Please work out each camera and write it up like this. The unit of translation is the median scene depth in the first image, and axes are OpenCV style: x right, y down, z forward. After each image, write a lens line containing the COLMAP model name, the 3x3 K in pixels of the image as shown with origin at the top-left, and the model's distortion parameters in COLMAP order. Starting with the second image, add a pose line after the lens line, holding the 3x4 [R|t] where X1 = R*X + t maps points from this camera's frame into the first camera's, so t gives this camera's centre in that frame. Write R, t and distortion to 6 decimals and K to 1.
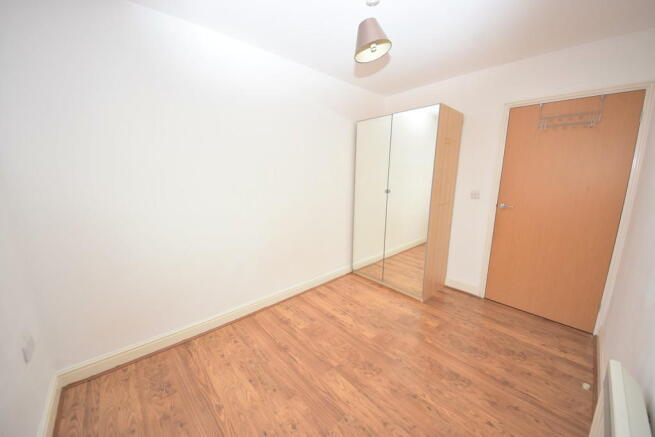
lens RADIAL K [[240.0, 0, 326.1], [0, 240.0, 215.6], [0, 0, 1]] dist [0.000982, -0.000275]
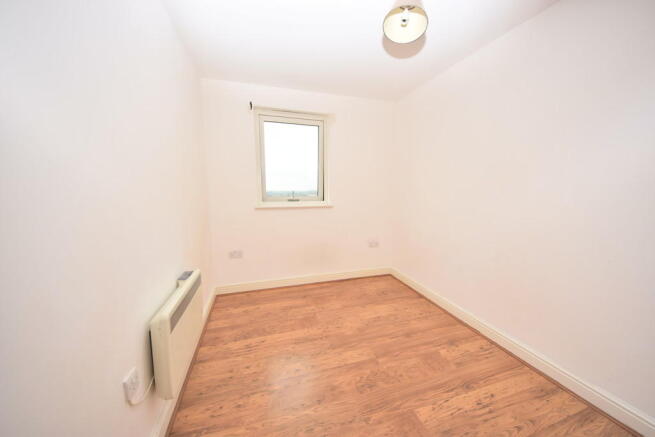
lens RADIAL K [[240.0, 0, 329.4], [0, 240.0, 219.3], [0, 0, 1]] dist [0.000982, -0.000275]
pose [[-0.434856, 0.113024, -0.893379, 0.897975], [-0.161065, 0.966331, 0.200653, -0.118077], [0.885979, 0.231148, -0.402011, 0.998062]]
